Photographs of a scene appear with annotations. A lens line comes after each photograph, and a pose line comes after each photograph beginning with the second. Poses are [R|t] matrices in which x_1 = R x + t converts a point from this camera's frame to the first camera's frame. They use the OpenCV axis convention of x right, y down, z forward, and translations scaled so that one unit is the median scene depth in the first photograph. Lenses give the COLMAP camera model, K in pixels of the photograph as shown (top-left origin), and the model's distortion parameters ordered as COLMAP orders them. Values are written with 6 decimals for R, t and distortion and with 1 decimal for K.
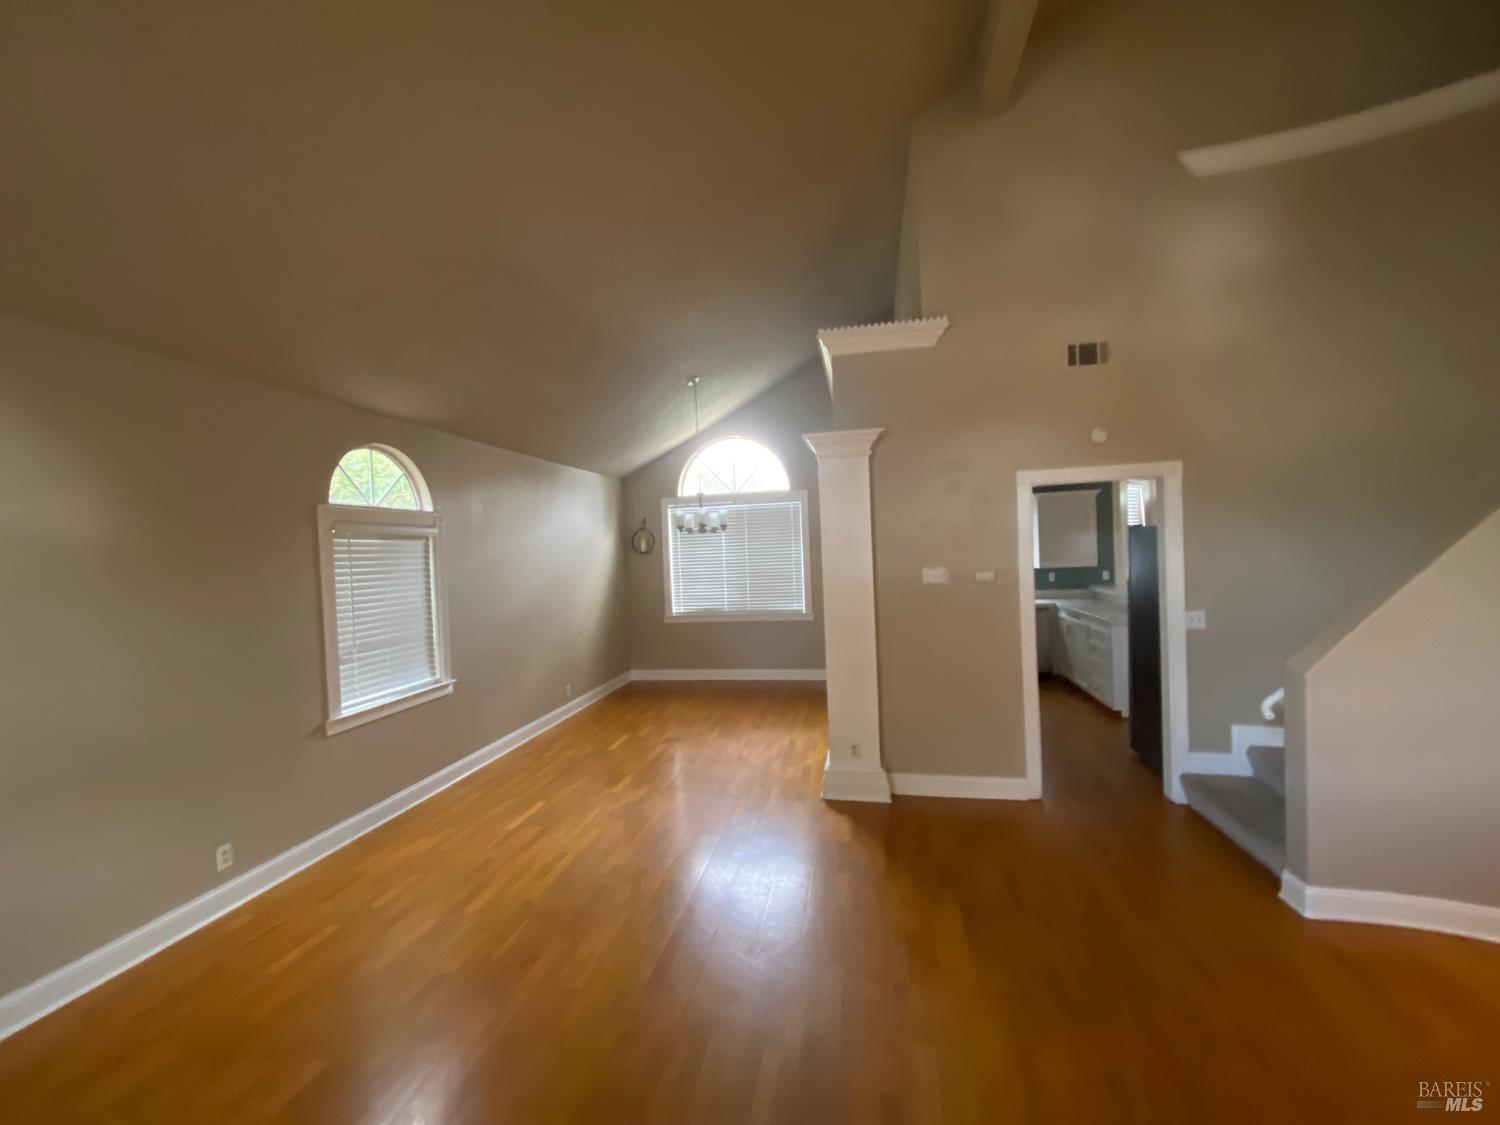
lens RADIAL K [[600.9, 0, 744.2], [0, 600.9, 564.8], [0, 0, 1]] dist [-0.000634, -0.009674]
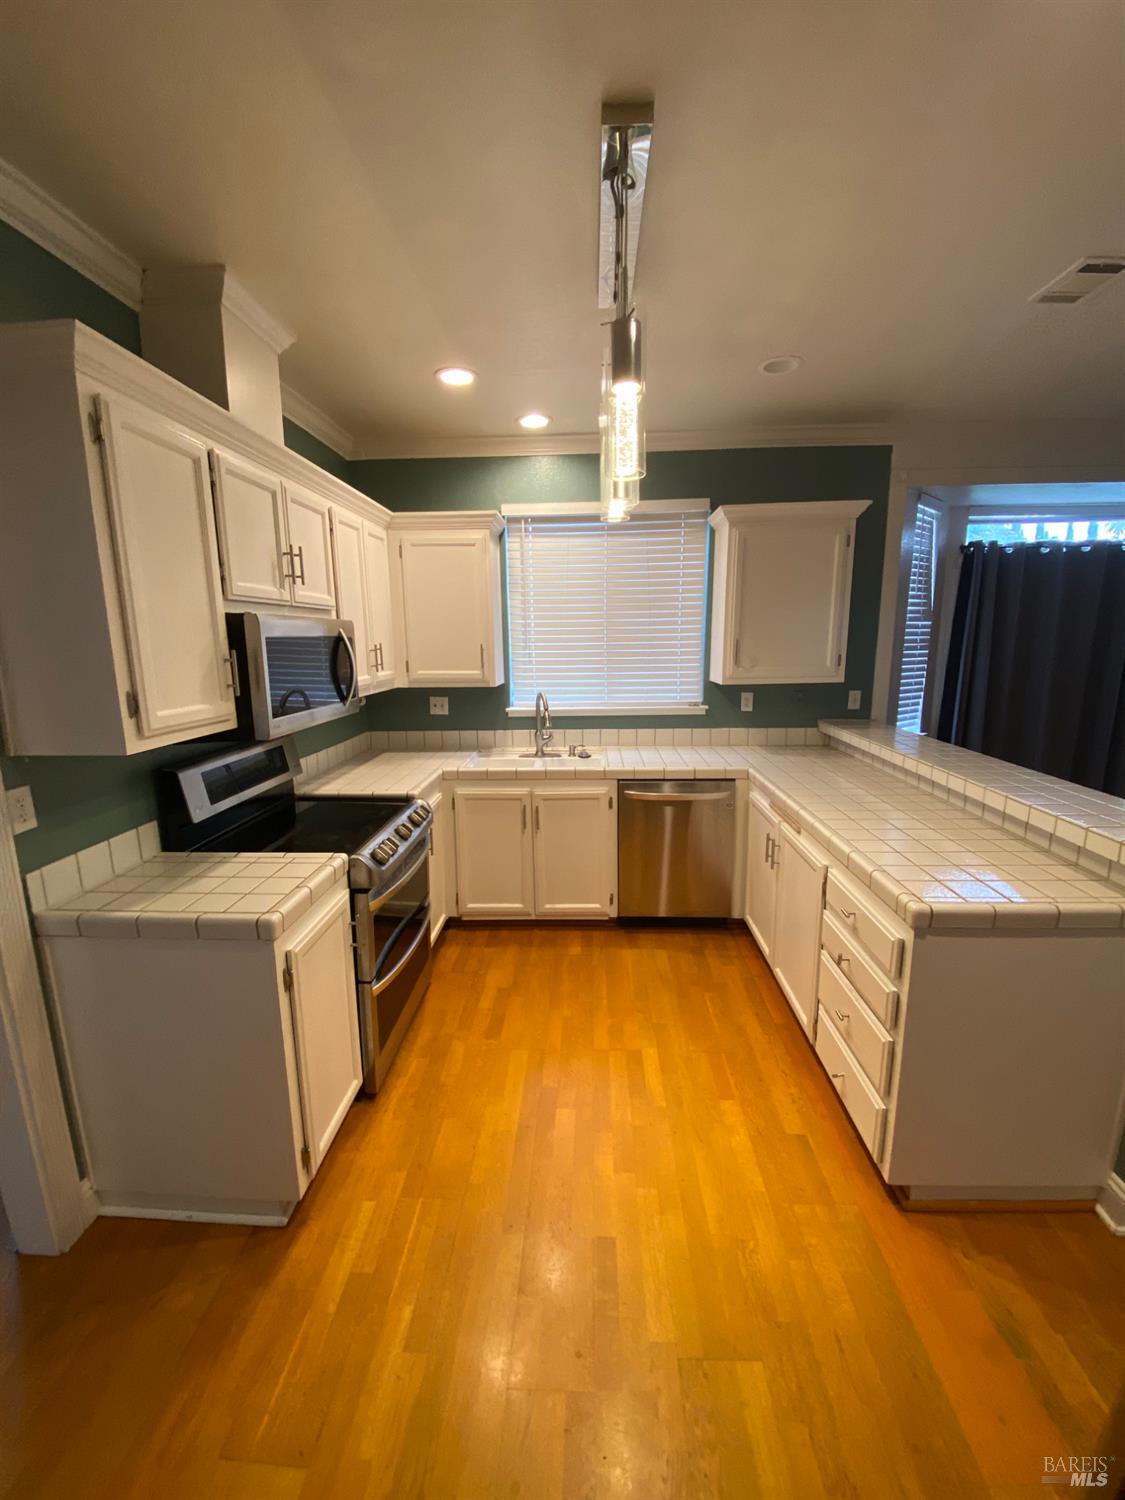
lens RADIAL K [[600.9, 0, 565.8], [0, 600.9, 747.6], [0, 0, 1]] dist [-0.000634, -0.009674]
pose [[0.989187, -0.000430, 0.146662, 0.555956], [-0.022762, 0.987429, 0.156418, -0.024987], [-0.144886, -0.158065, 0.976741, 1.015318]]
